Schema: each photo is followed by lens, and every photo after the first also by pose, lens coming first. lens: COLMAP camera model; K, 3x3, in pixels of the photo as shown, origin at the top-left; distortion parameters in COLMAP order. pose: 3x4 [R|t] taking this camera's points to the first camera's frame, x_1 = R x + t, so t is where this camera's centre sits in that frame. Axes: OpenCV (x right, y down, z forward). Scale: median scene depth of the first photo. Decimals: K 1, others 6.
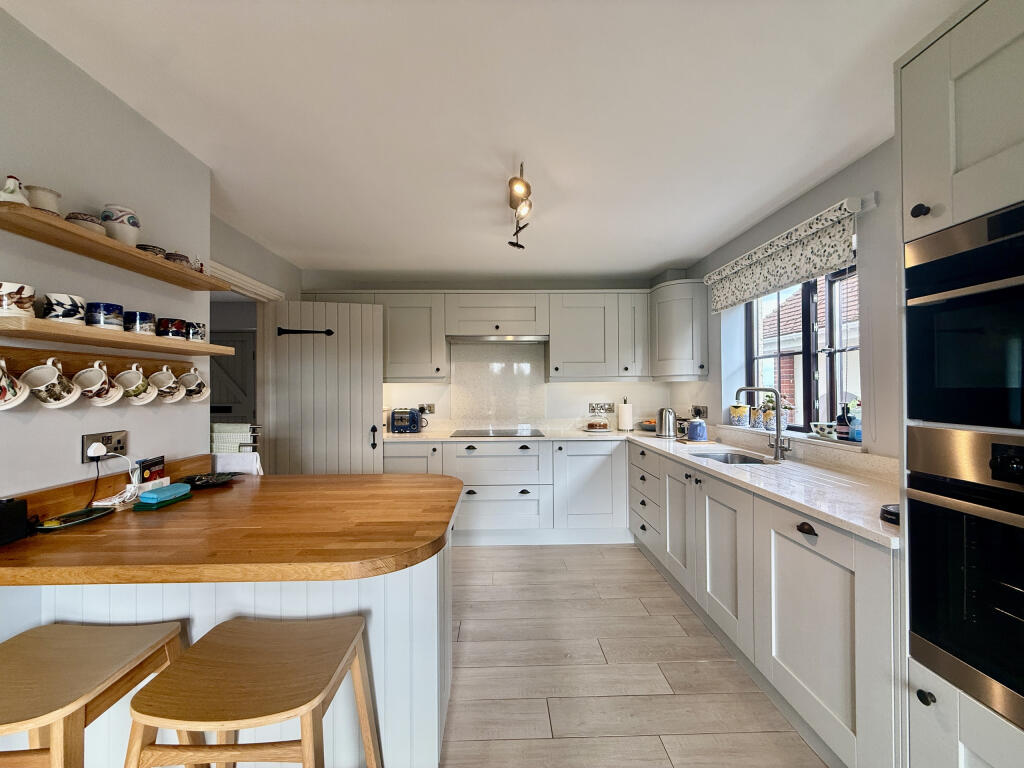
lens RADIAL K [[409.2, 0, 508.9], [0, 409.2, 385.1], [0, 0, 1]] dist [0.000323, 0.000046]
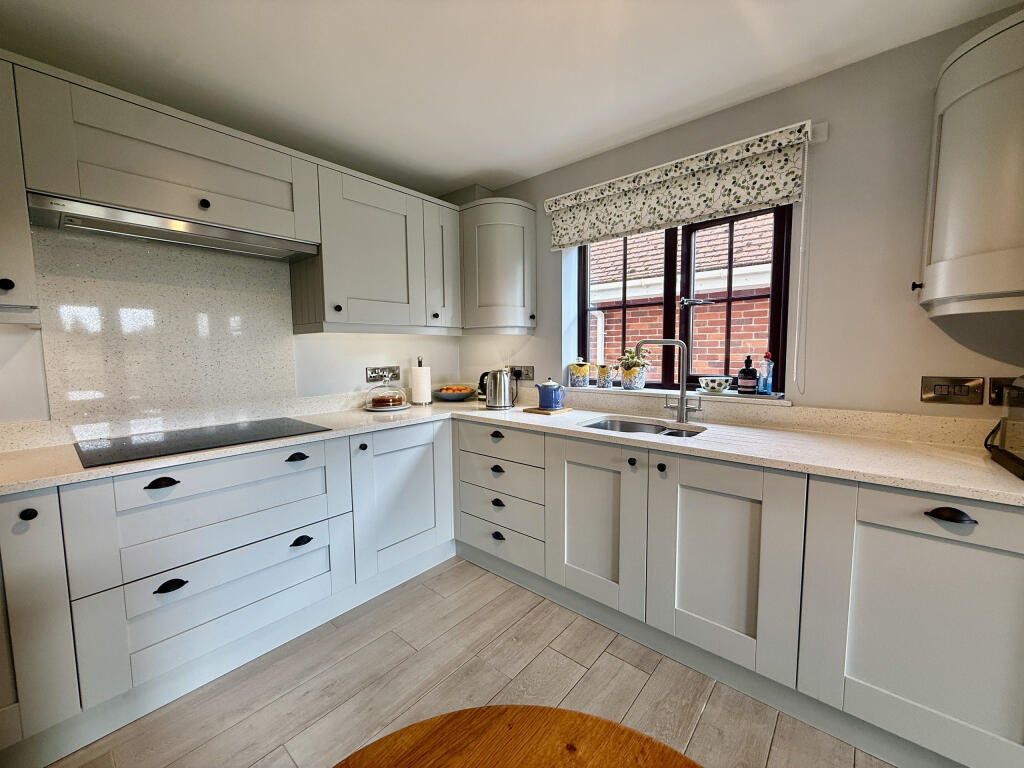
lens RADIAL K [[407.7, 0, 512.0], [0, 407.7, 385.8], [0, 0, 1]] dist [-0.000019, -0.000001]
pose [[0.670249, -0.065984, 0.739197, -0.204978], [-0.000275, 0.996017, 0.089158, 0.023798], [-0.742136, -0.059961, 0.667561, 0.622361]]
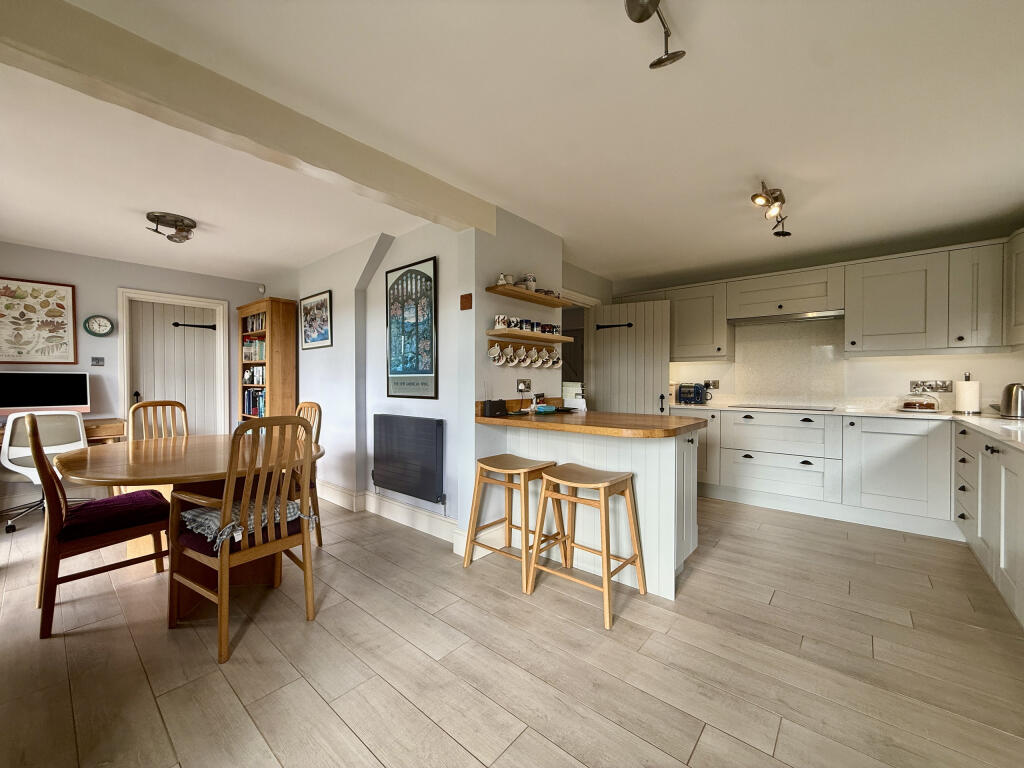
lens RADIAL K [[409.2, 0, 508.9], [0, 409.2, 385.1], [0, 0, 1]] dist [0.000323, 0.000046]
pose [[0.744318, 0.013487, -0.667689, 0.223945], [-0.000066, 0.999798, 0.020122, 0.056900], [0.667825, -0.014933, 0.744168, -0.370764]]
